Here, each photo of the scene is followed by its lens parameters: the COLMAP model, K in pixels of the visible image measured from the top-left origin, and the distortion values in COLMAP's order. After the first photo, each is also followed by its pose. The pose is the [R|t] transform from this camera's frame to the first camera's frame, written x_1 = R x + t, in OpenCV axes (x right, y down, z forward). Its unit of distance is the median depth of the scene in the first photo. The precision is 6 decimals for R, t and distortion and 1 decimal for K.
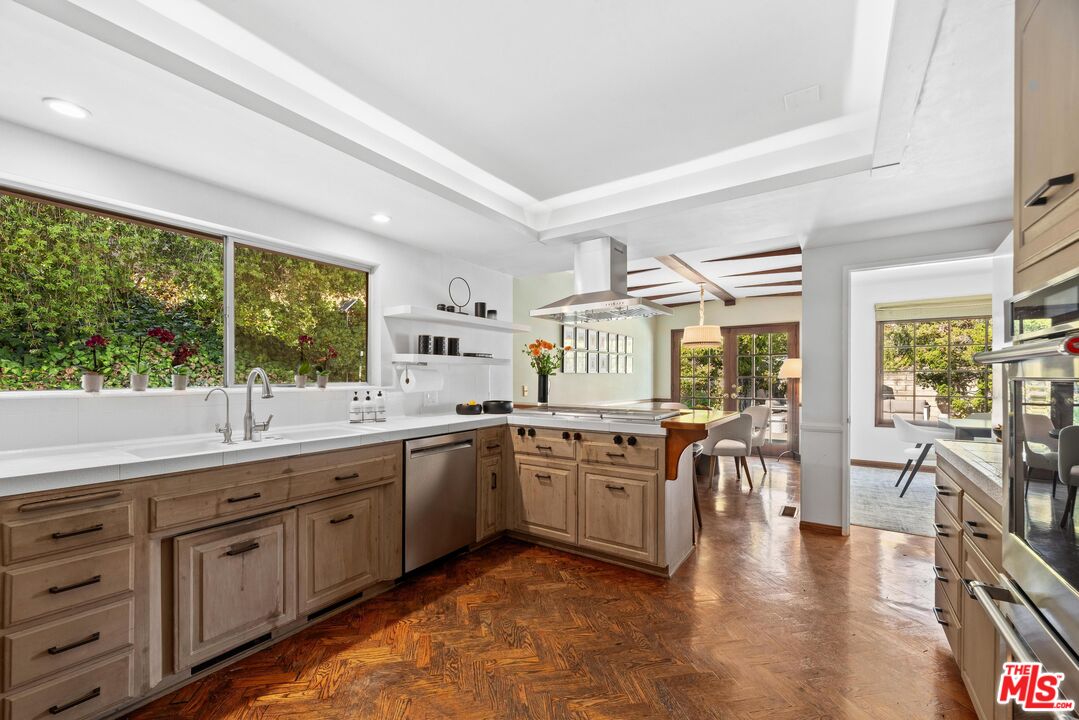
lens RADIAL K [[439.9, 0, 520.7], [0, 439.9, 379.4], [0, 0, 1]] dist [0.001641, -0.000115]
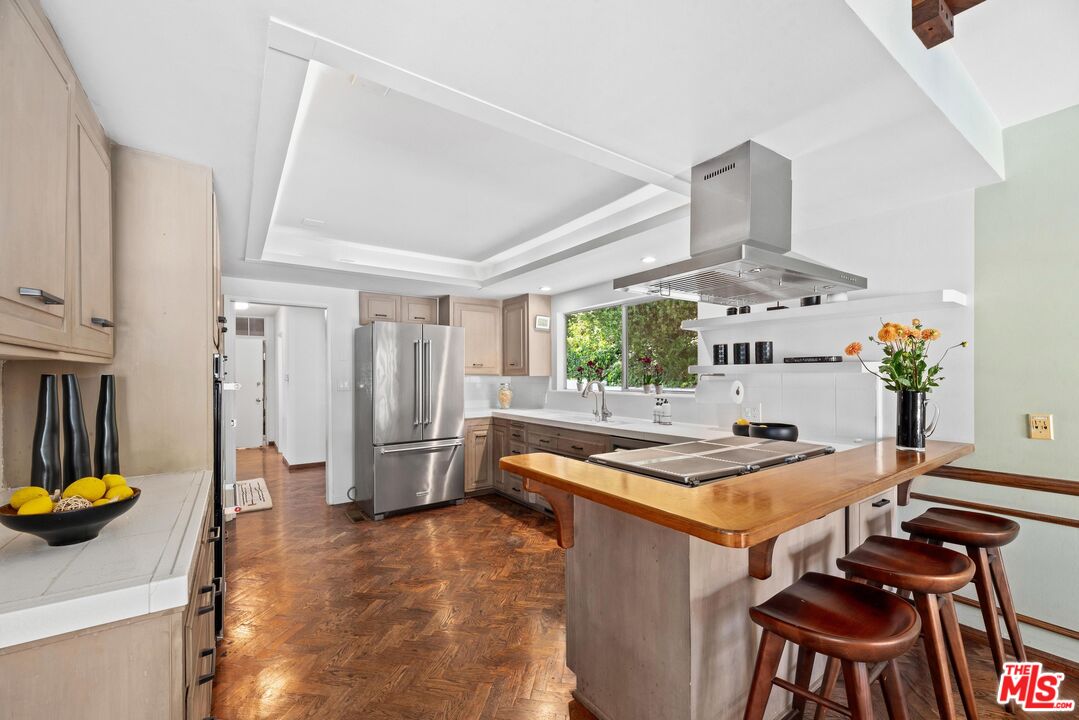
lens RADIAL K [[439.9, 0, 541.5], [0, 439.9, 369.5], [0, 0, 1]] dist [0.001641, -0.000115]
pose [[-0.326725, -0.012662, -0.945035, 0.860220], [-0.006461, 0.999917, -0.011164, -0.035241], [0.945097, 0.002458, -0.326779, 1.008728]]
